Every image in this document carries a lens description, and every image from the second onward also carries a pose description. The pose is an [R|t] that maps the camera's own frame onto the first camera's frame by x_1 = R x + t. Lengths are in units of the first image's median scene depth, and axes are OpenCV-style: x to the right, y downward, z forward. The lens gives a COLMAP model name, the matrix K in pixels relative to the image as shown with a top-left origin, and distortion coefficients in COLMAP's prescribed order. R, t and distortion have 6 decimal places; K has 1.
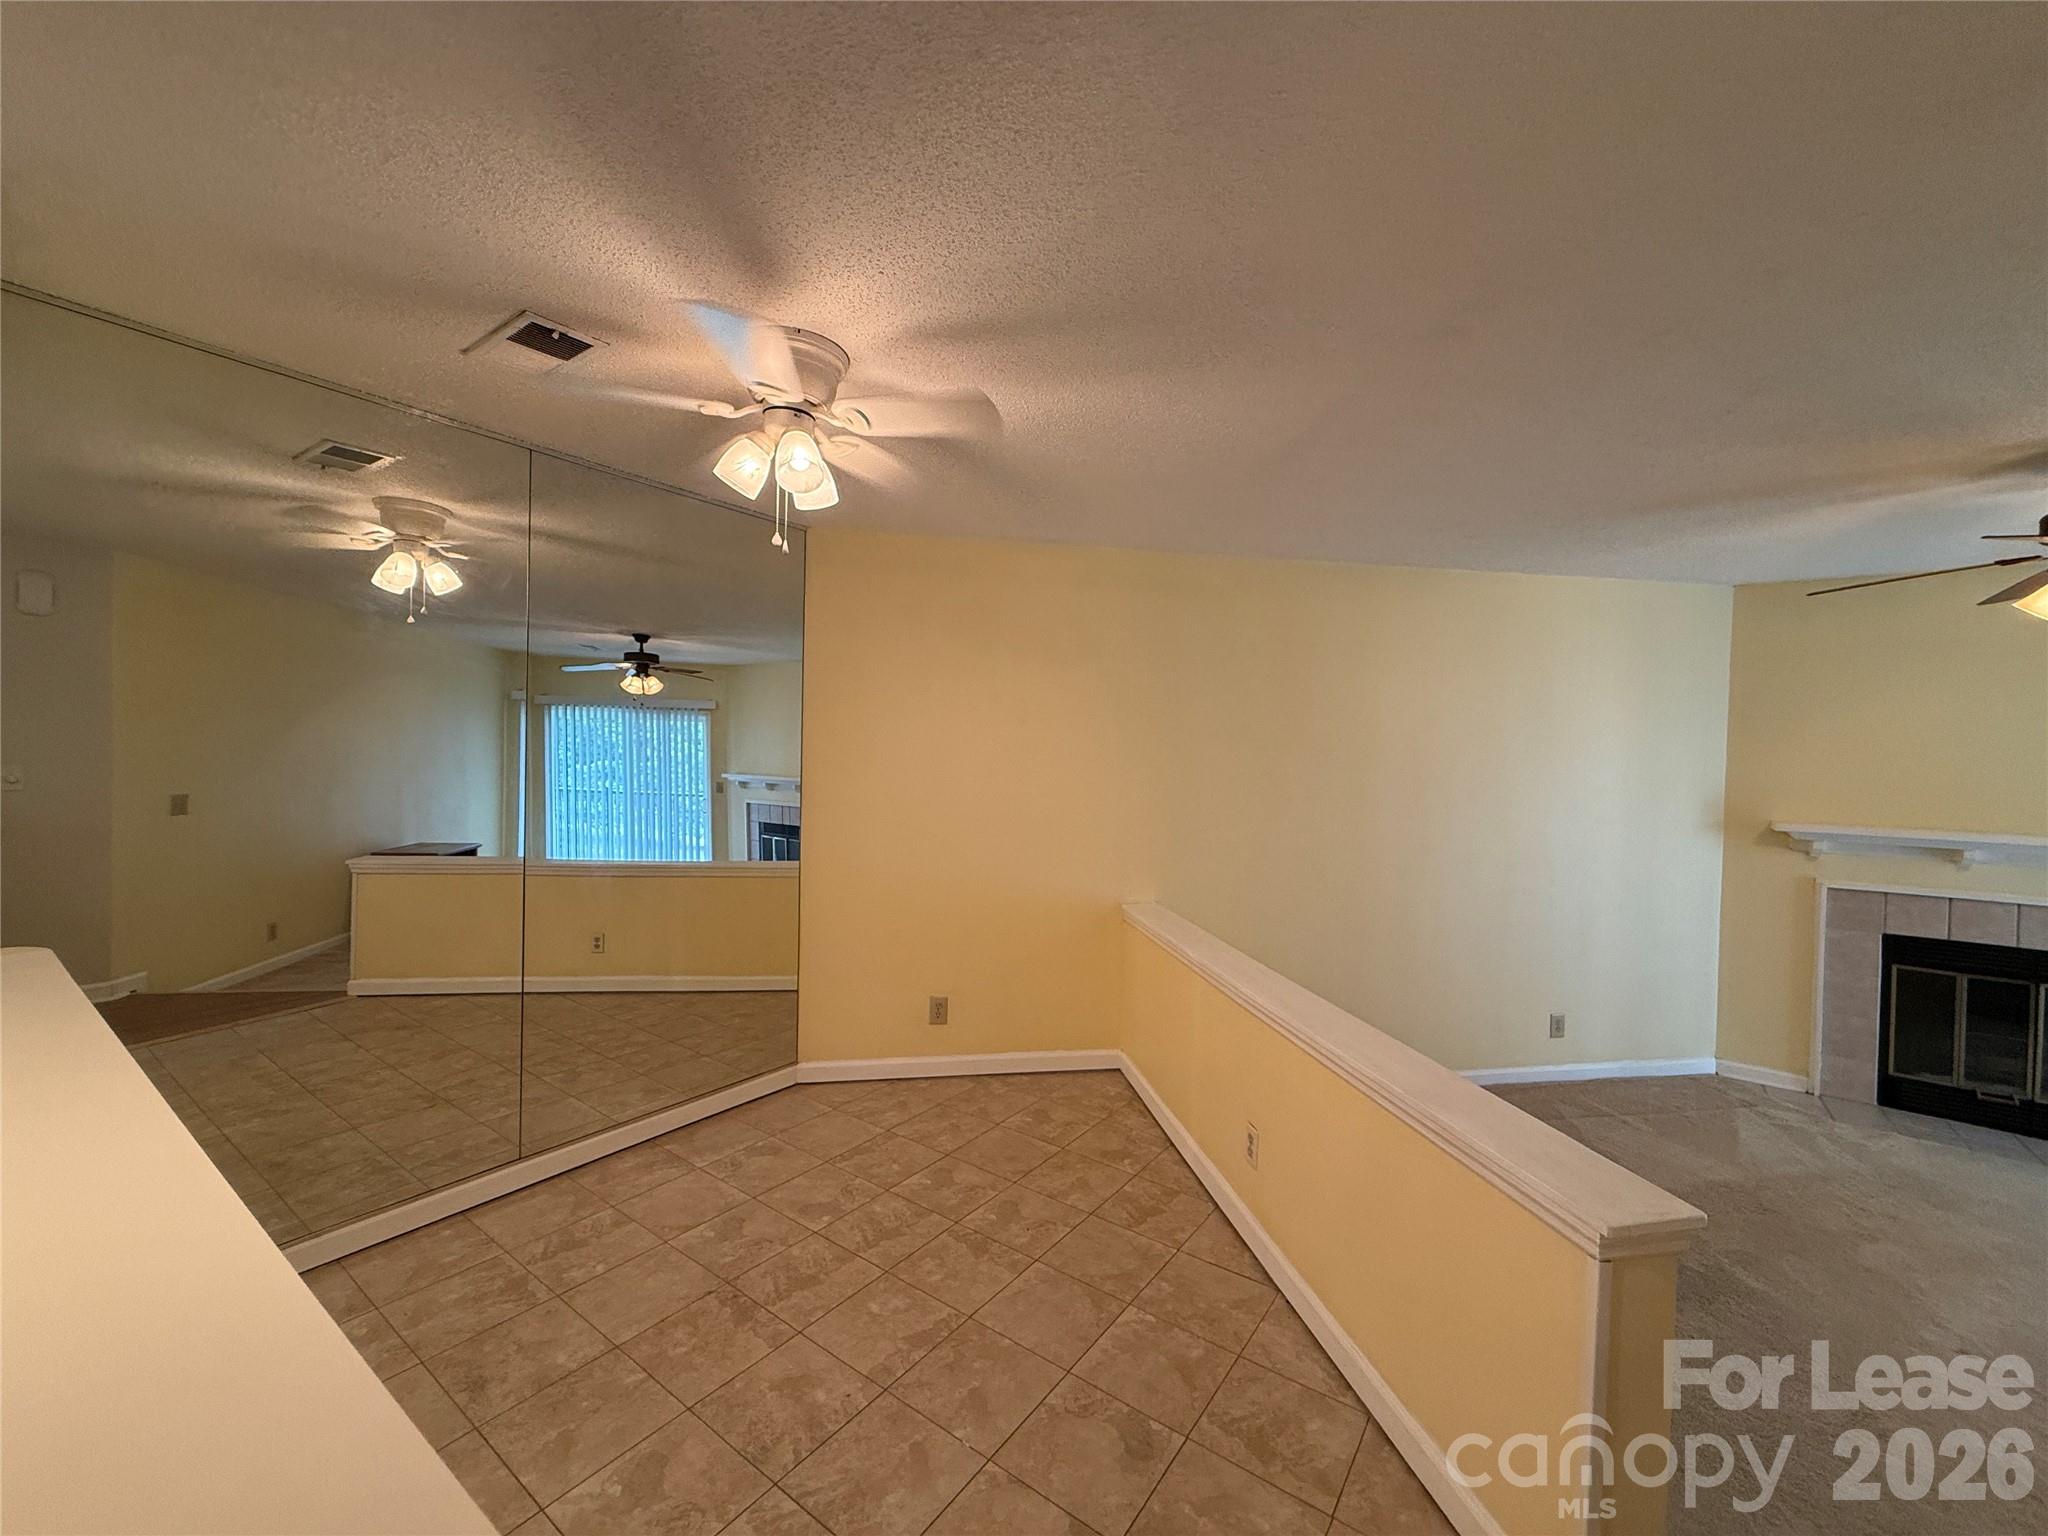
lens RADIAL K [[818.3, 0, 1025.0], [0, 818.3, 766.6], [0, 0, 1]] dist [0.002506, 0.000253]
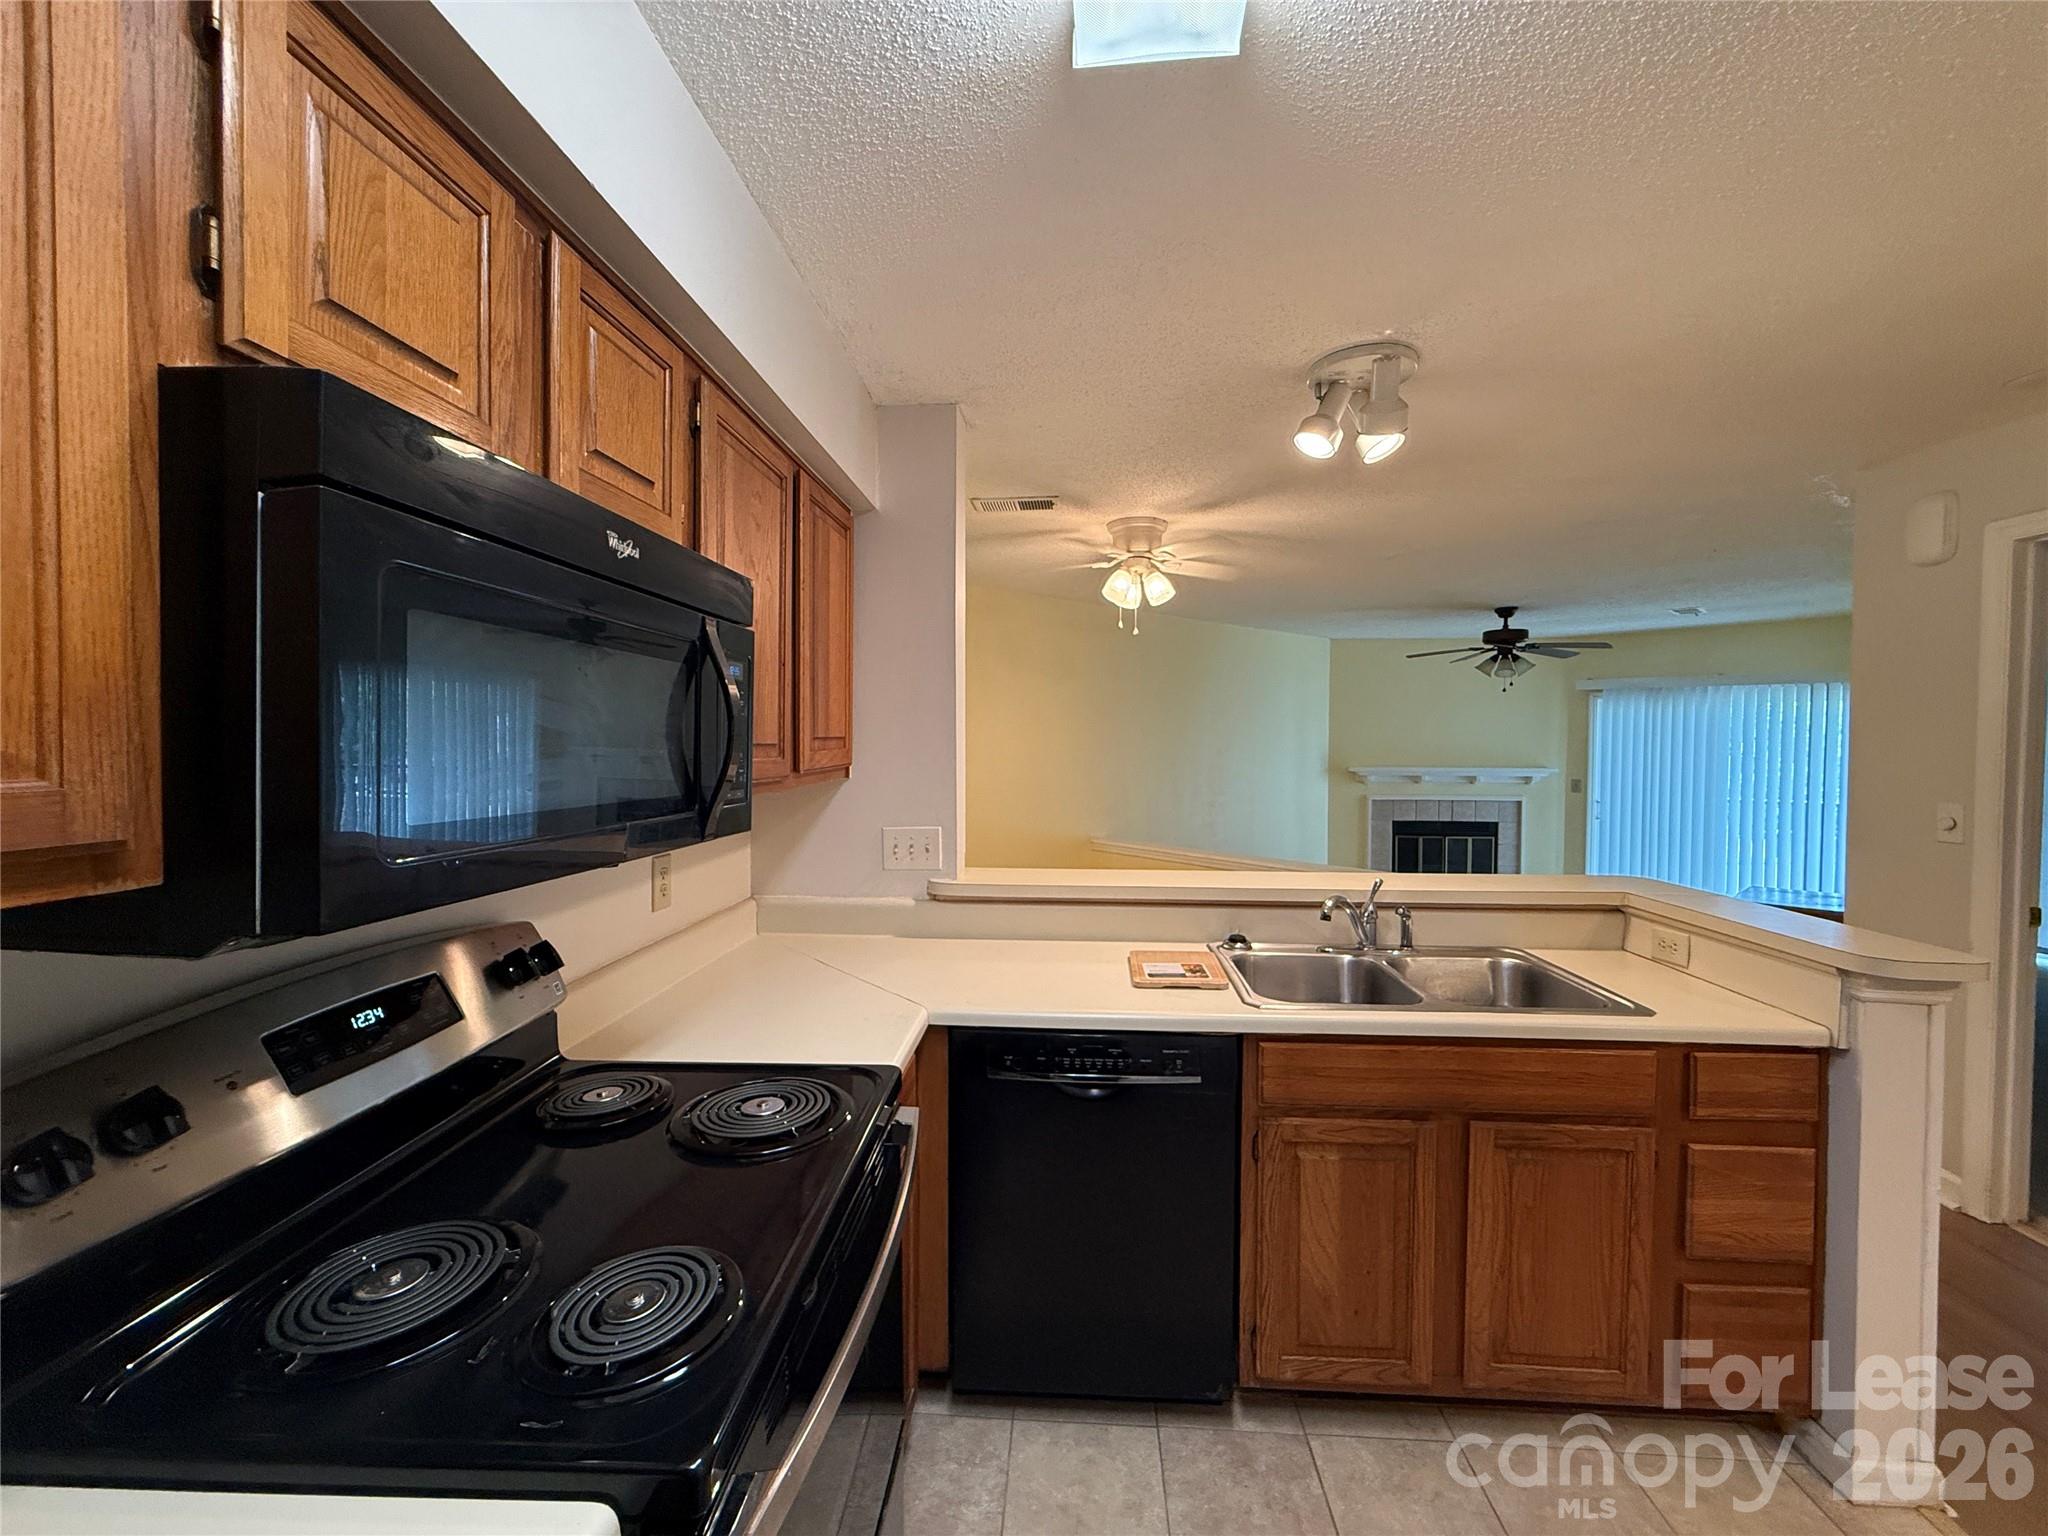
lens RADIAL K [[821.0, 0, 1019.6], [0, 821.0, 764.7], [0, 0, 1]] dist [0.001625, 0.000123]
pose [[0.850402, -0.042455, 0.524419, -0.935032], [0.031414, 0.999058, 0.029938, -0.024441], [-0.525196, -0.008985, 0.850934, -0.263623]]
